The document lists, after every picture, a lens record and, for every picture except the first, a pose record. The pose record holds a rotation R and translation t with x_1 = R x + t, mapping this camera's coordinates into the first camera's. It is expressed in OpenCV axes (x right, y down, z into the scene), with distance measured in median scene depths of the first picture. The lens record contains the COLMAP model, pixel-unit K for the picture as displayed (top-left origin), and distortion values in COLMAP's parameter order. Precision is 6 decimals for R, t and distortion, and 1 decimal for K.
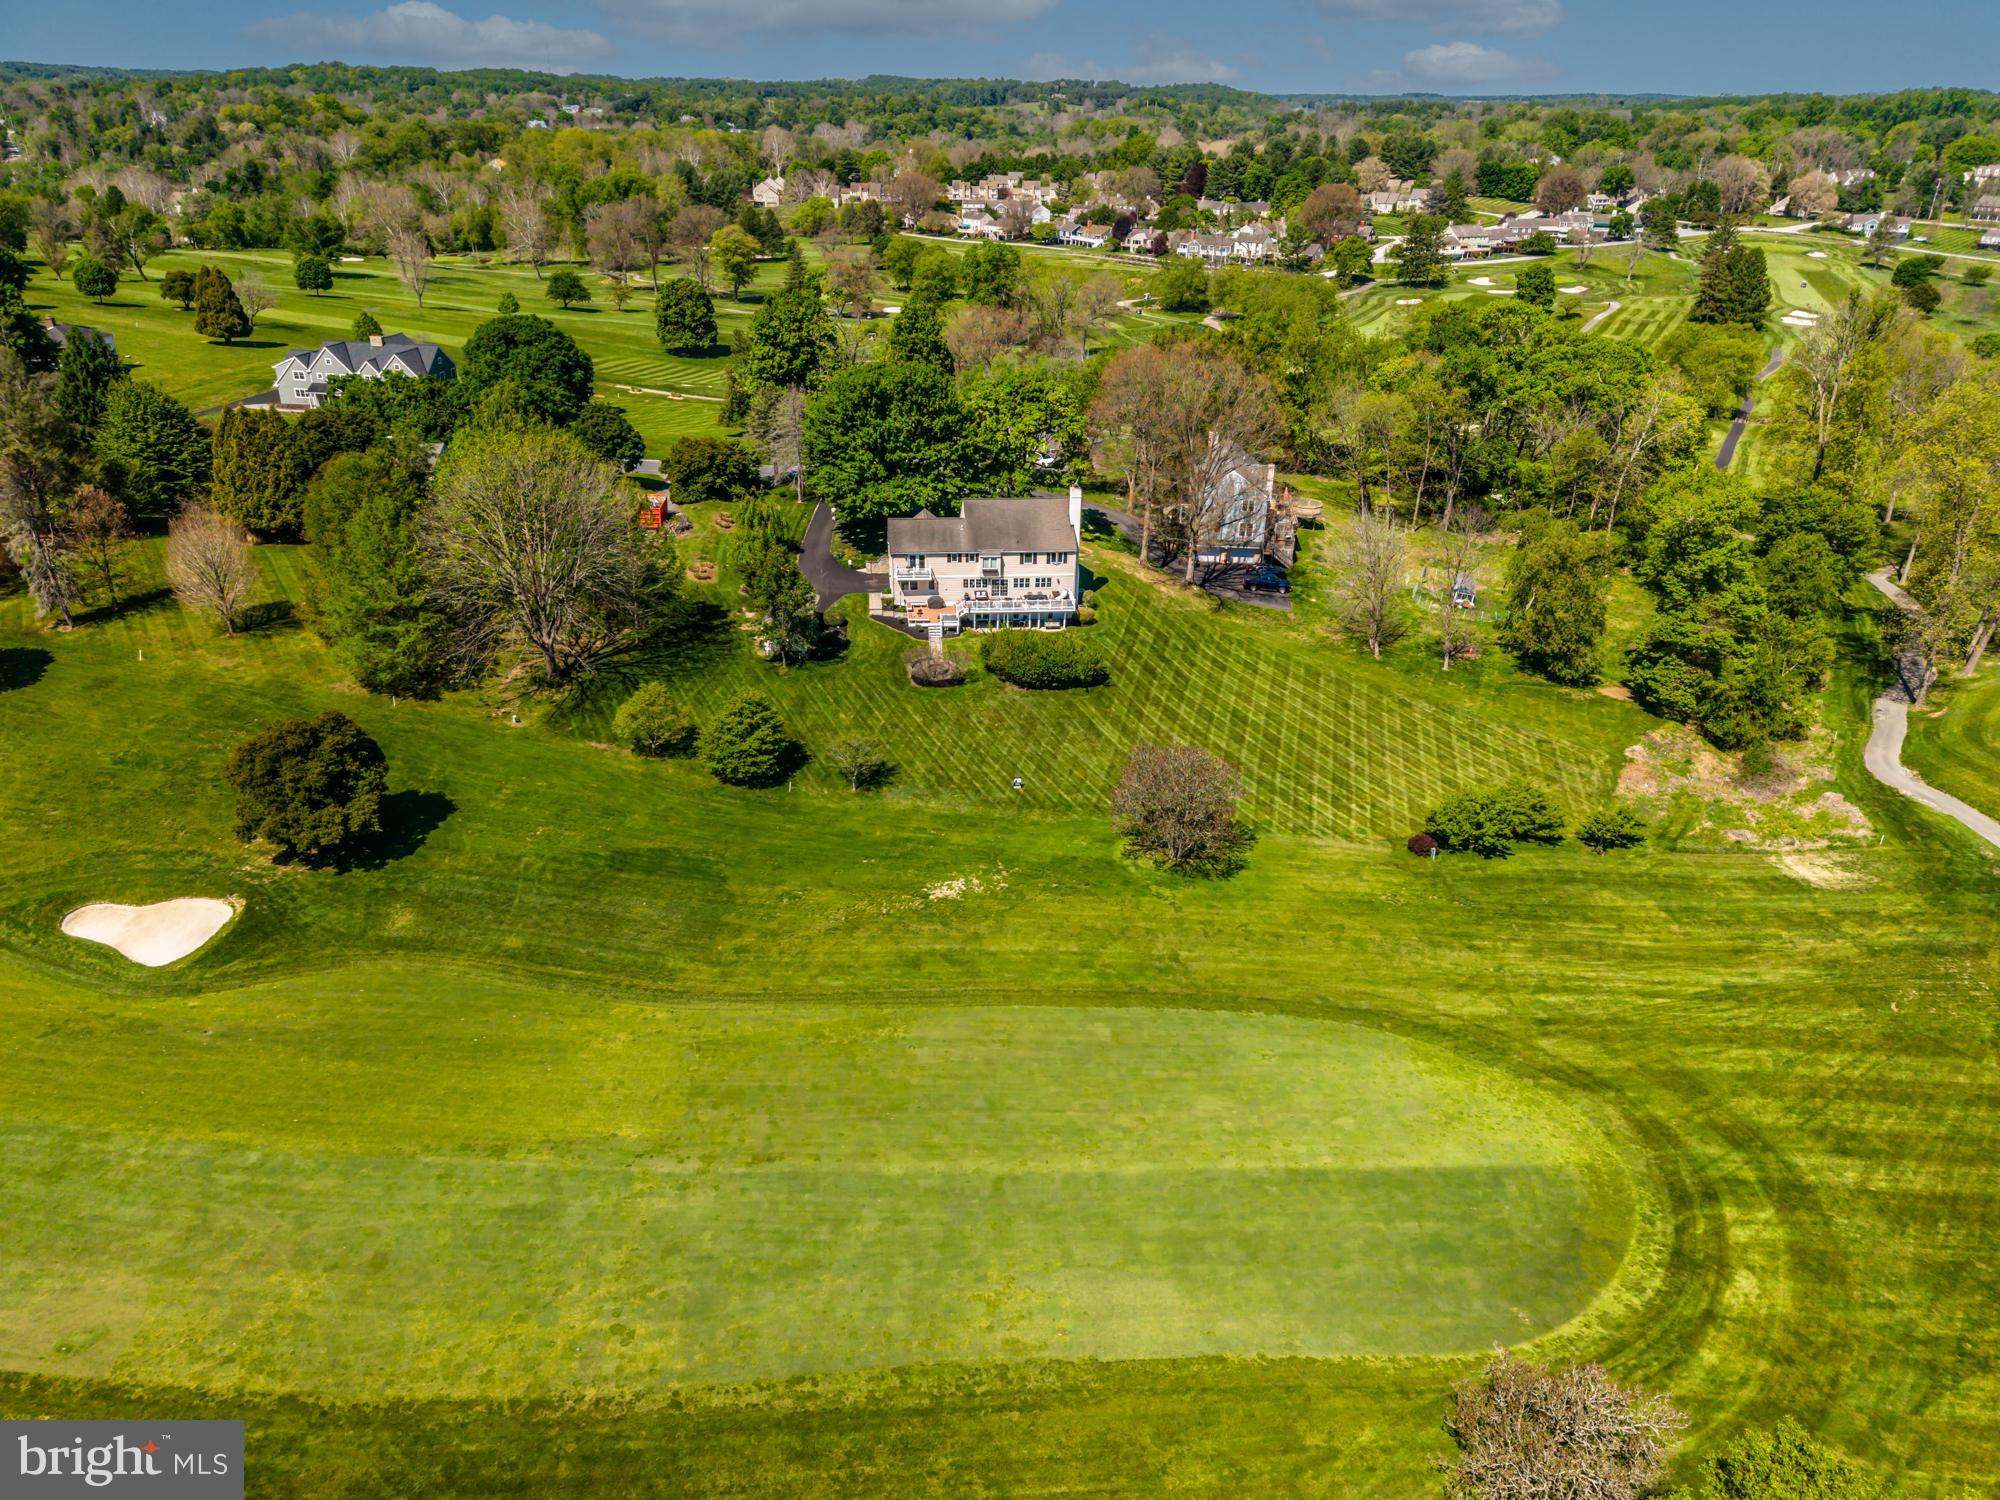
lens RADIAL K [[1347.2, 0, 1003.8], [0, 1347.2, 762.6], [0, 0, 1]] dist [0.015908, -0.016491]
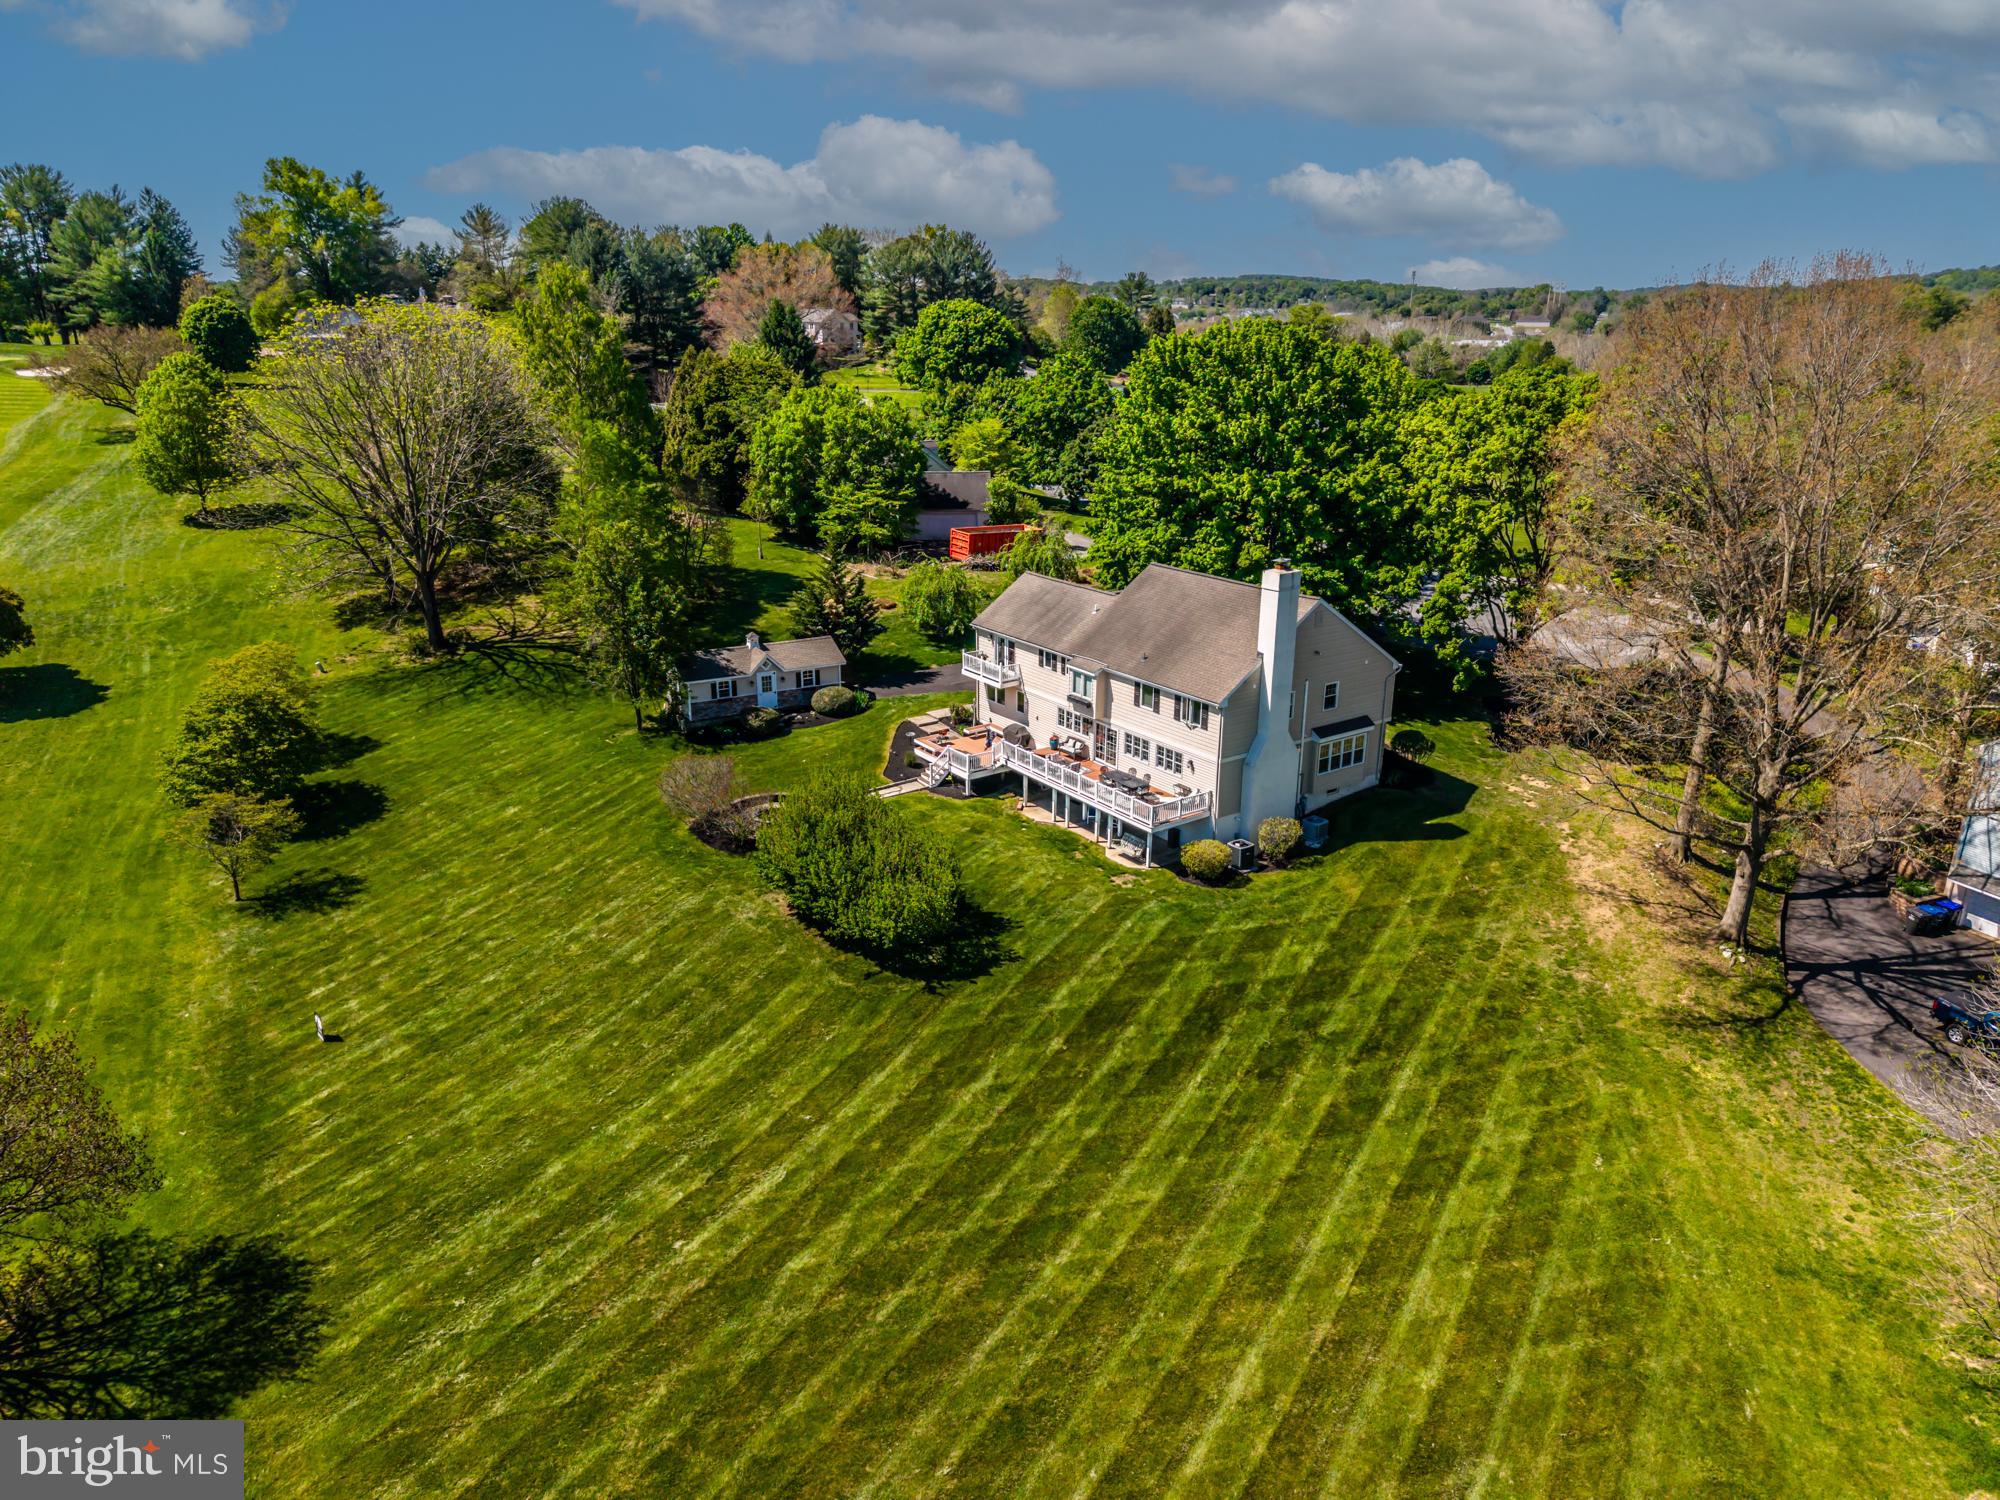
lens RADIAL K [[1347.2, 0, 995.5], [0, 1347.2, 729.6], [0, 0, 1]] dist [0.015908, -0.016491]
pose [[0.490354, 0.248911, -0.835223, 0.373647], [-0.380136, 0.923466, 0.052034, -0.144872], [0.784251, 0.291983, 0.547445, 0.709780]]
